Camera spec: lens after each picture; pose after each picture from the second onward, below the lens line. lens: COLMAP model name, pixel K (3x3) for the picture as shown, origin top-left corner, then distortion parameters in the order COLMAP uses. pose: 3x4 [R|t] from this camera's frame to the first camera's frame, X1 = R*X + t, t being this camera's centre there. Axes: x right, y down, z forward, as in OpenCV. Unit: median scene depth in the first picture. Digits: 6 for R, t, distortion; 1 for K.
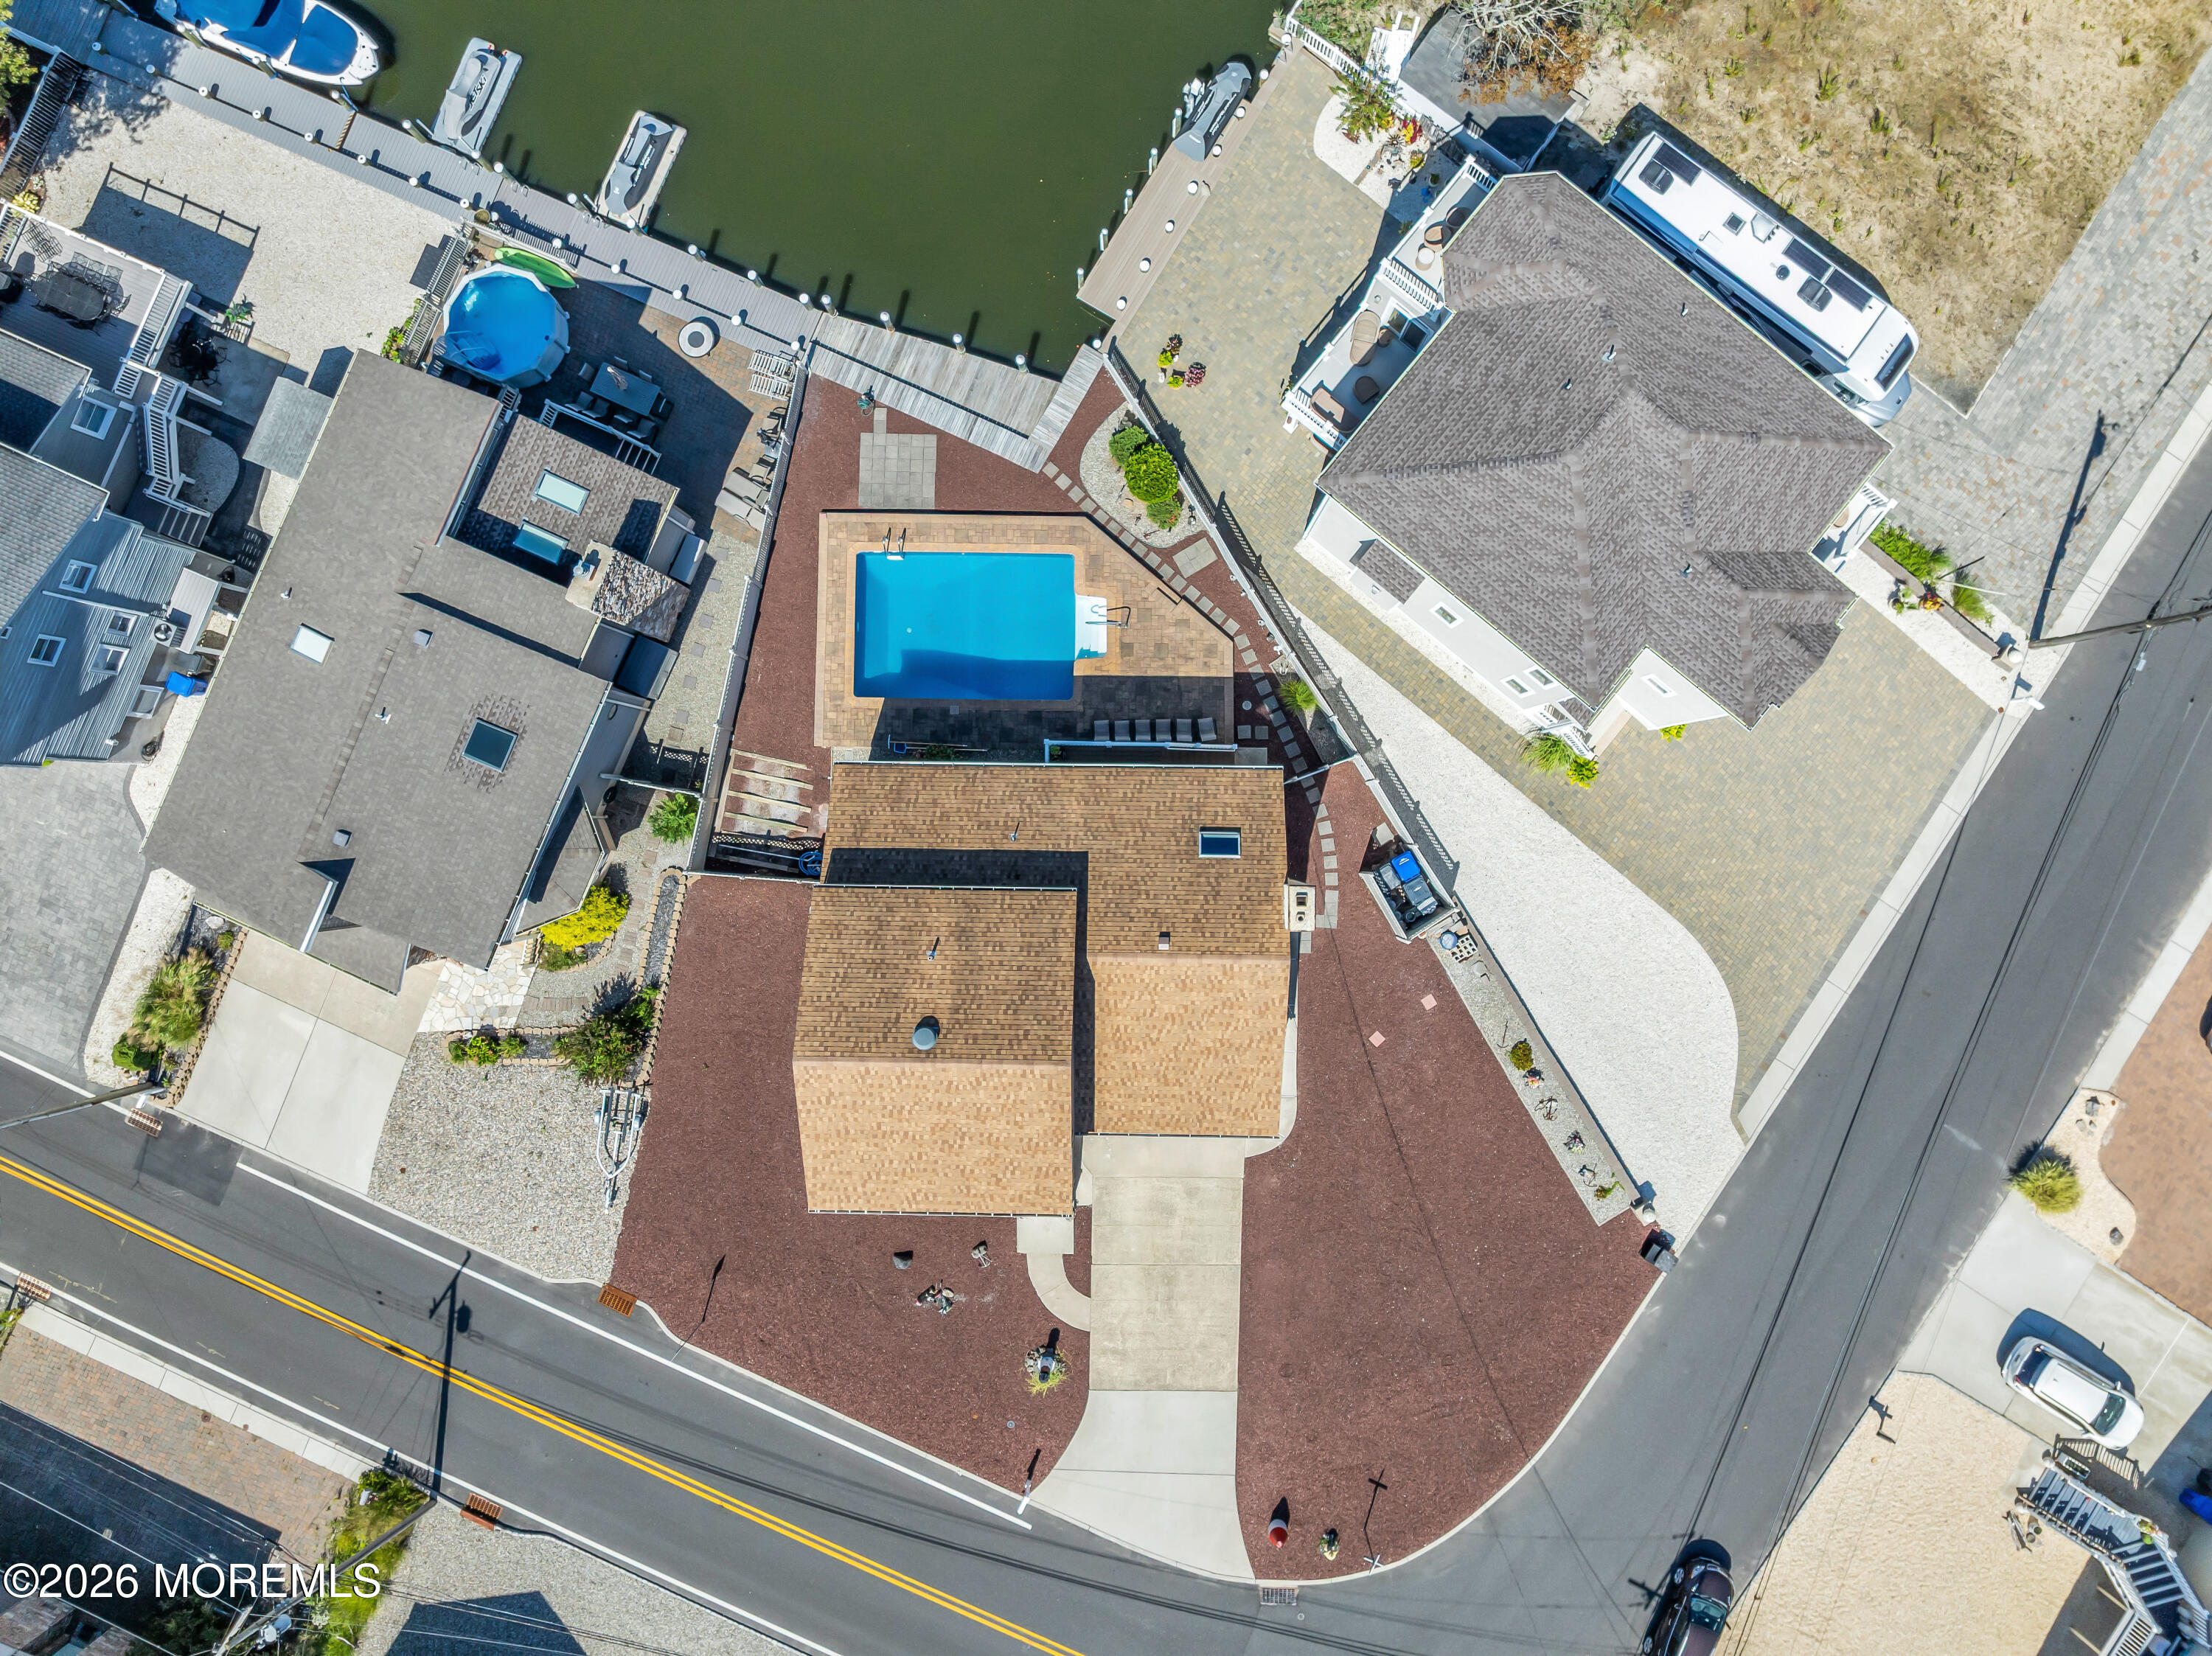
lens RADIAL K [[1577.4, 0, 1109.1], [0, 1577.4, 785.8], [0, 0, 1]] dist [-0.046308, 0.006253]
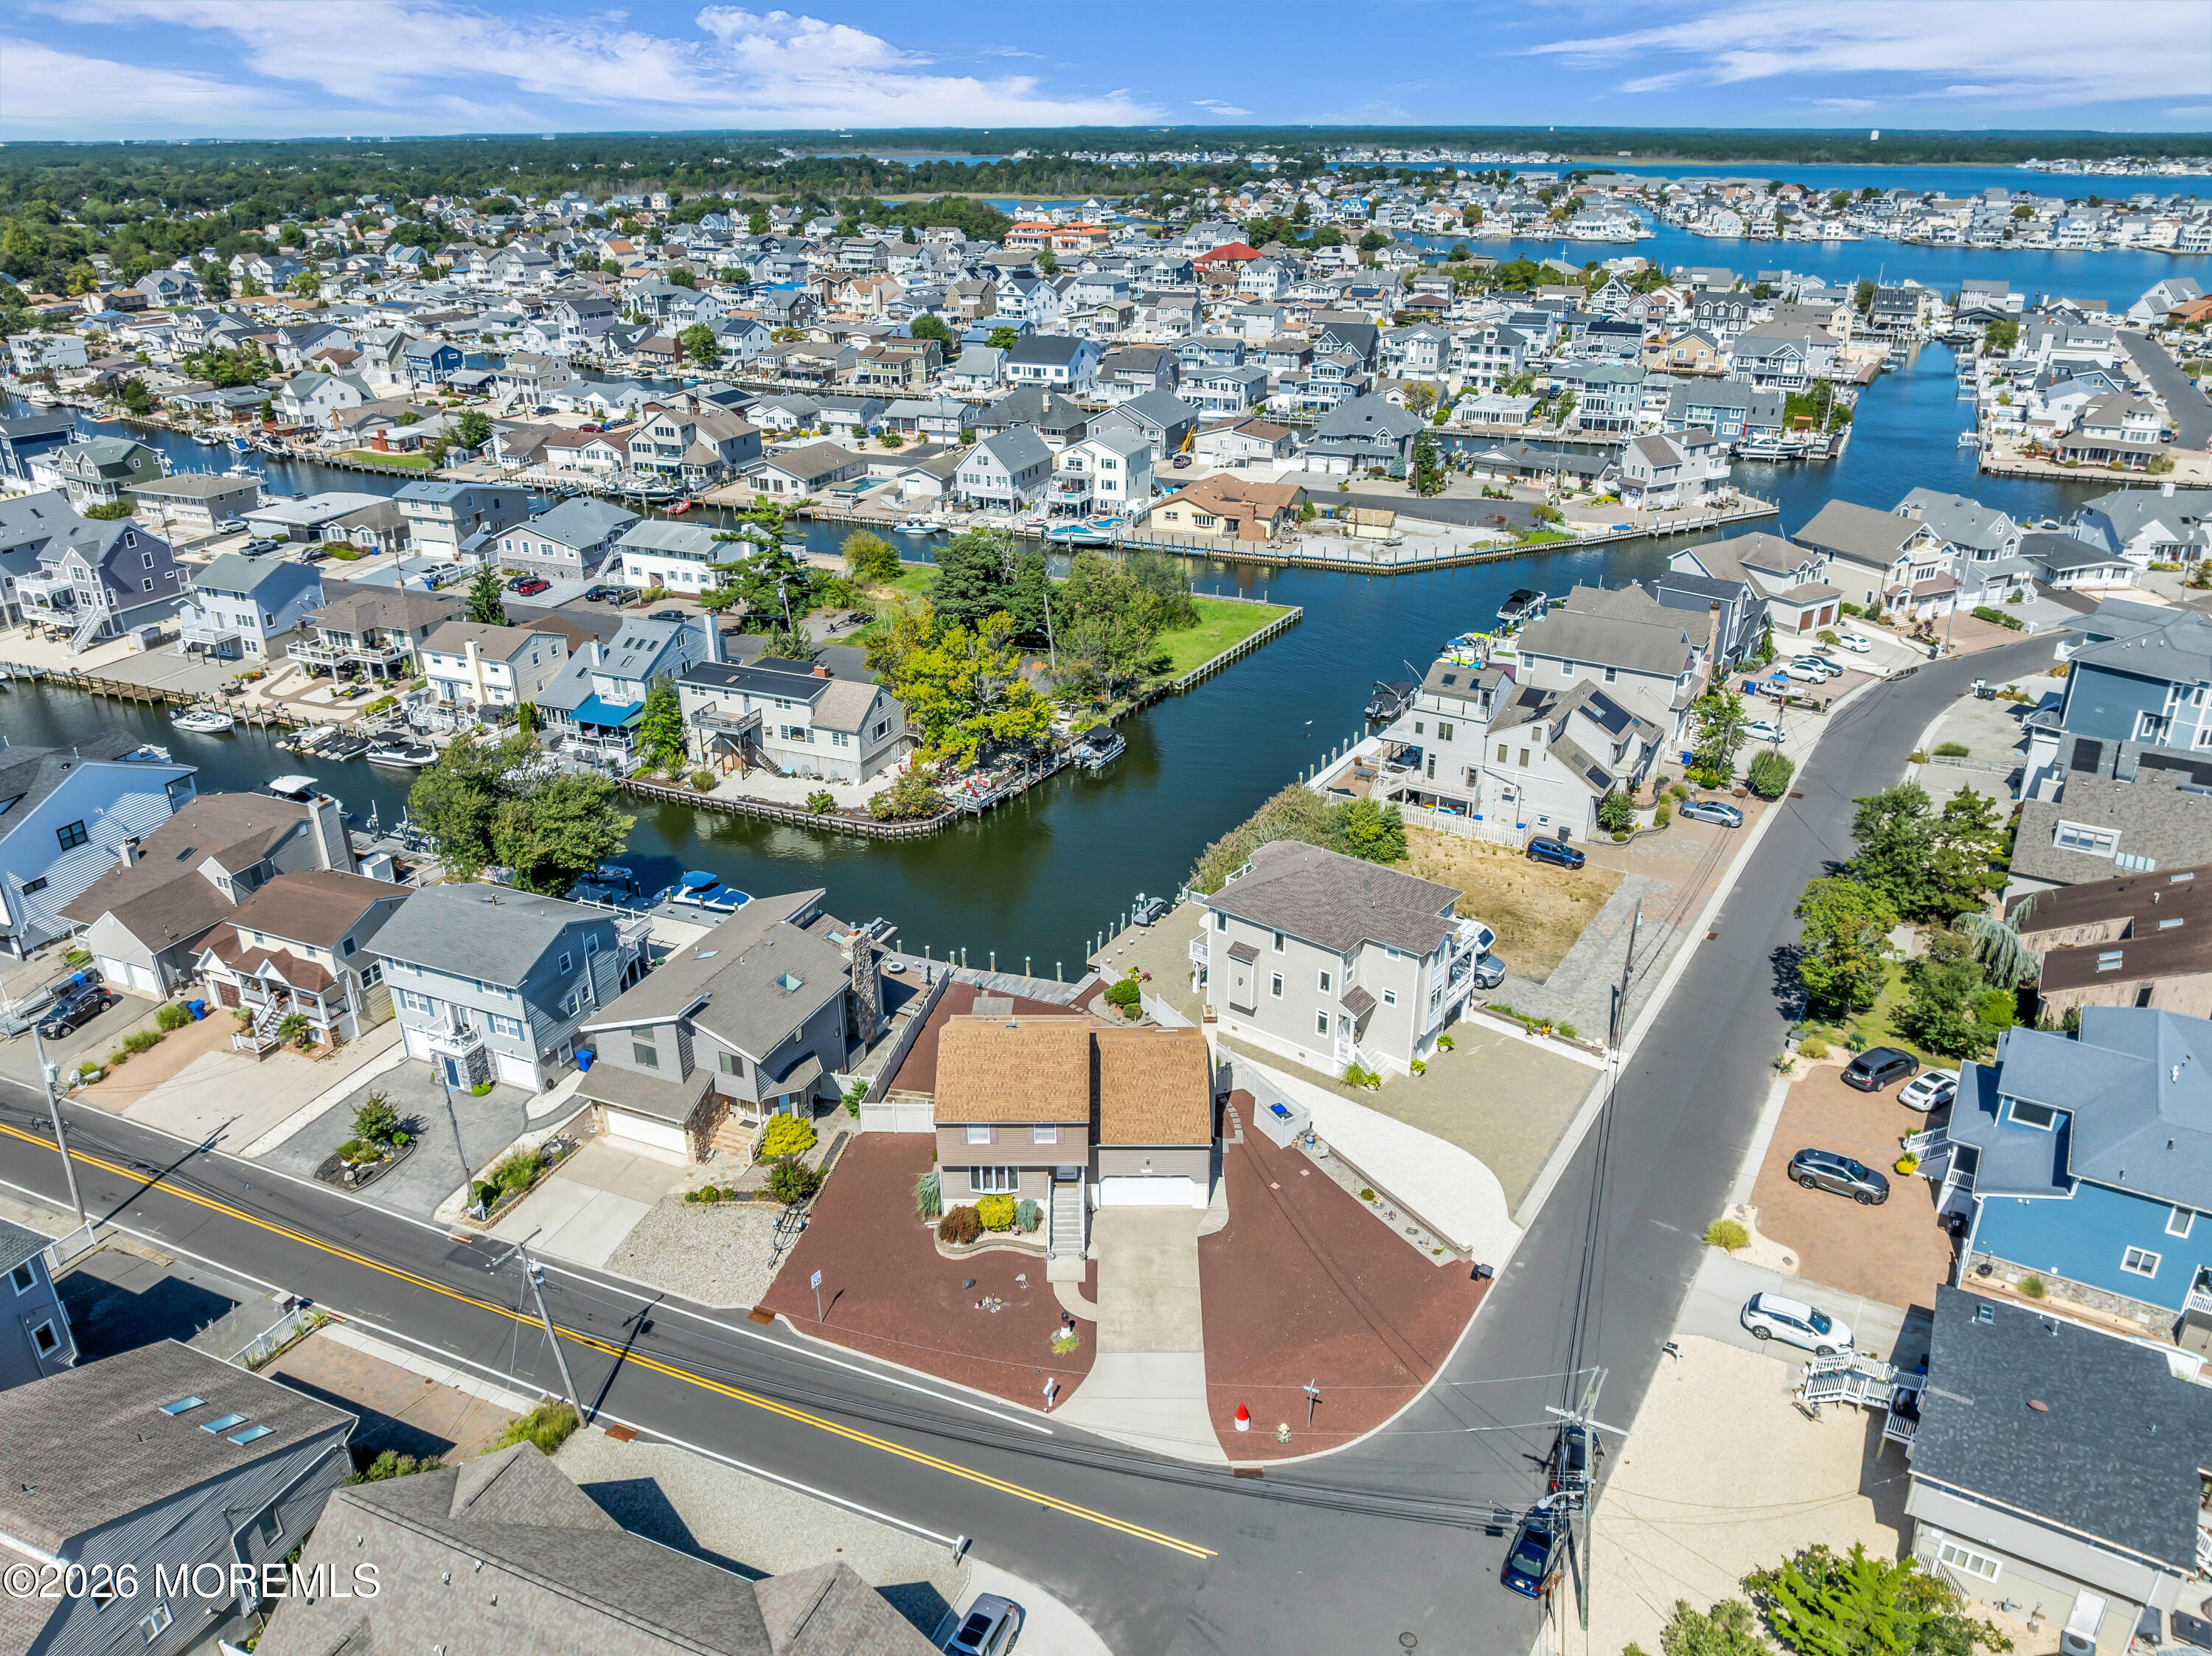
lens RADIAL K [[1577.4, 0, 1109.1], [0, 1577.4, 785.8], [0, 0, 1]] dist [-0.046308, 0.006253]
pose [[0.999849, 0.004630, 0.016727, -0.026715], [0.013567, 0.392553, -0.919629, 1.458701], [-0.010824, 0.919718, 0.392431, 0.000713]]
